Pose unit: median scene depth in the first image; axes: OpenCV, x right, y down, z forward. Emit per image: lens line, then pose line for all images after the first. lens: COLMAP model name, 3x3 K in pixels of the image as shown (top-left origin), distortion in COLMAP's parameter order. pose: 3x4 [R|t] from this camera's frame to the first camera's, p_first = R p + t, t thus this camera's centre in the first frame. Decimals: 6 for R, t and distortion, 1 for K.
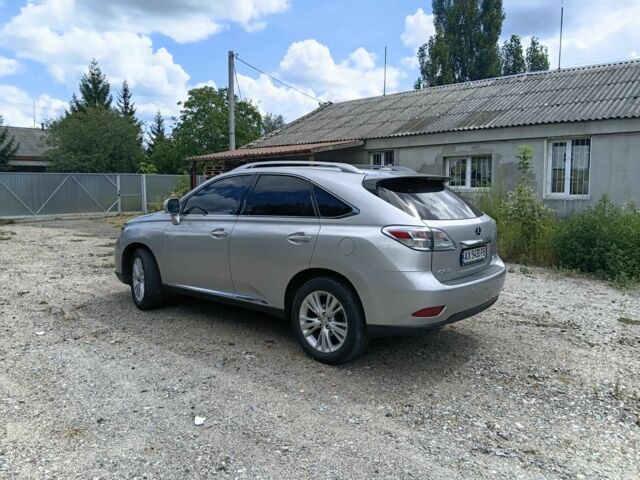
lens RADIAL K [[522.8, 0, 310.1], [0, 522.8, 240.1], [0, 0, 1]] dist [-0.004814, -0.014256]
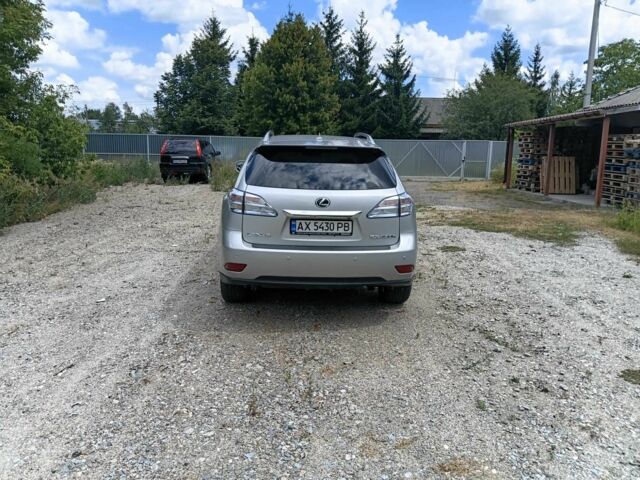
lens RADIAL K [[522.8, 0, 310.1], [0, 522.8, 240.1], [0, 0, 1]] dist [-0.004814, -0.014256]
pose [[0.649758, 0.147226, -0.745747, 0.162662], [-0.099991, 0.989094, 0.108147, -0.008026], [0.753536, 0.004298, 0.657393, 0.053781]]
